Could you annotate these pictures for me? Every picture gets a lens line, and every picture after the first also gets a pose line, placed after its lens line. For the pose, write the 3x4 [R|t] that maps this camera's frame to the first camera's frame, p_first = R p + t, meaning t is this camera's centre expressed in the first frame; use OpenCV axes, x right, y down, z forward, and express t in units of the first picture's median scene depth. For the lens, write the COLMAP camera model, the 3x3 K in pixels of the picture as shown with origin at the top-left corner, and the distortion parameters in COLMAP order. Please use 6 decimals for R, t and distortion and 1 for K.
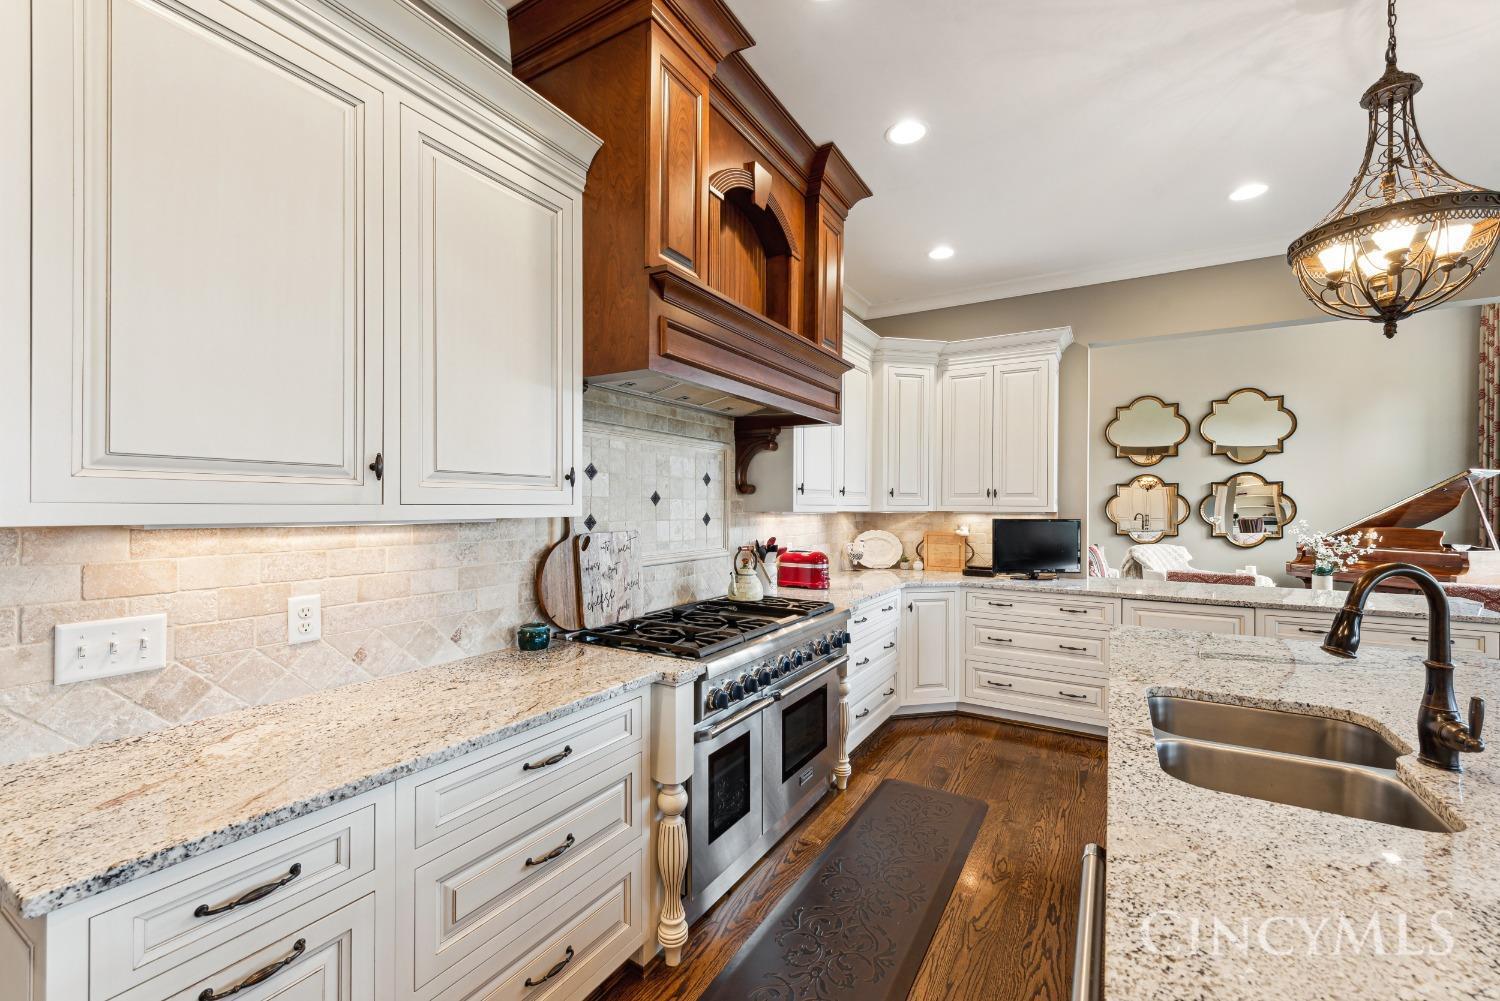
lens RADIAL K [[624.2, 0, 742.1], [0, 624.2, 510.2], [0, 0, 1]] dist [0.003024, 0.000119]
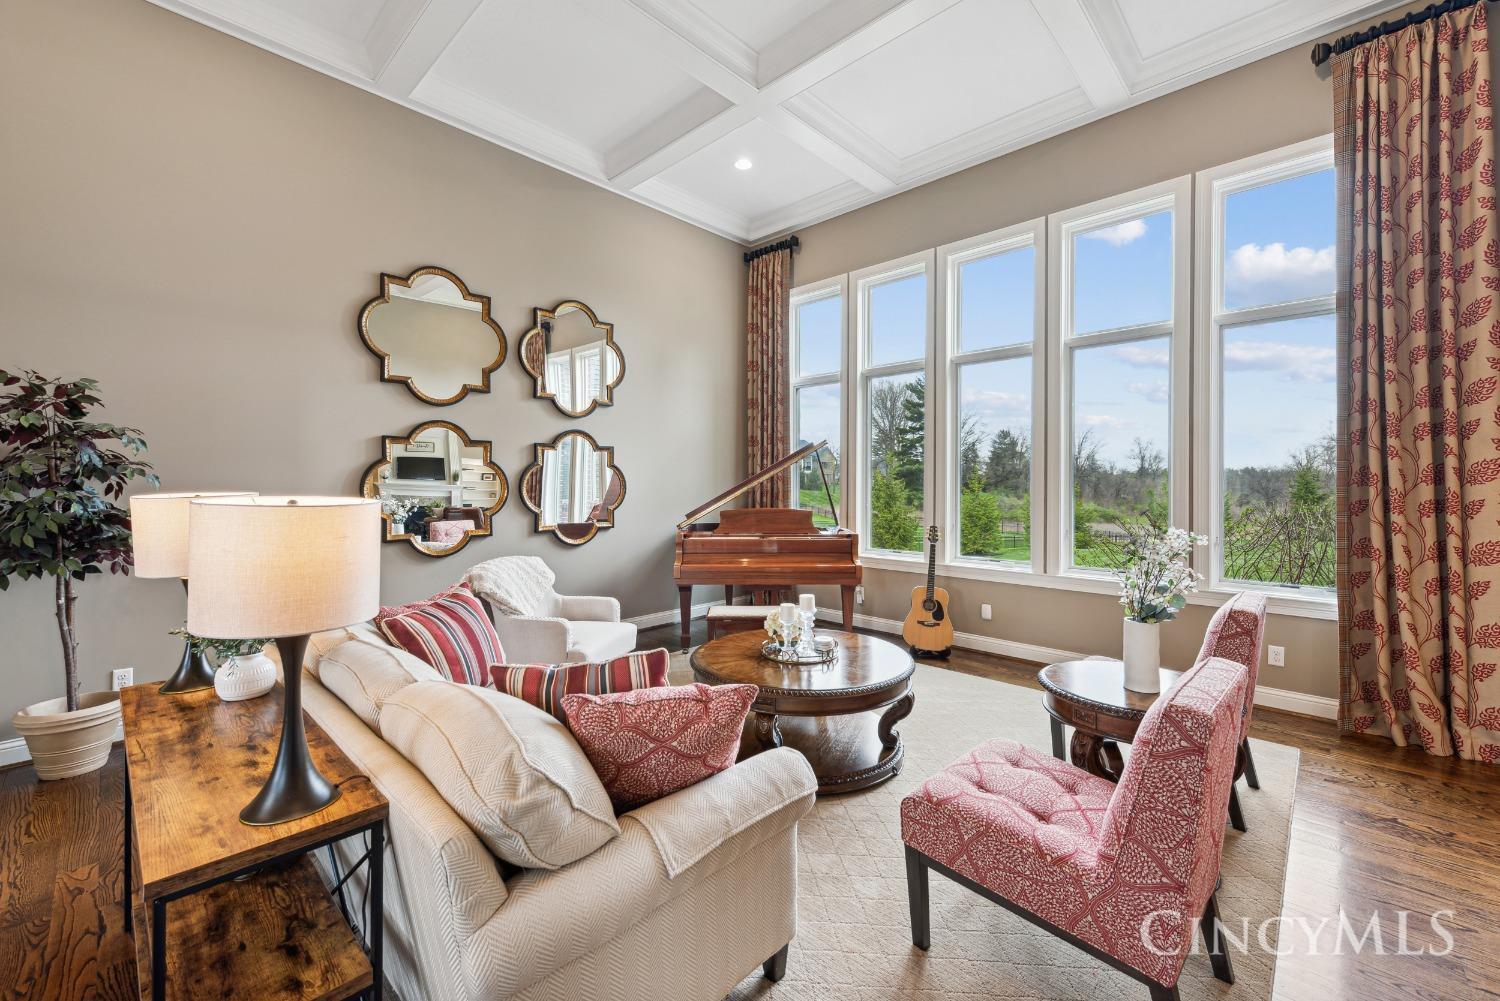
lens RADIAL K [[608.6, 0, 743.3], [0, 608.6, 489.8], [0, 0, 1]] dist [-0.001056, -0.000019]
pose [[0.223841, -0.008690, 0.974587, 0.200103], [0.004618, 0.999958, 0.007856, -0.002647], [-0.974615, 0.002742, 0.223872, 0.603253]]
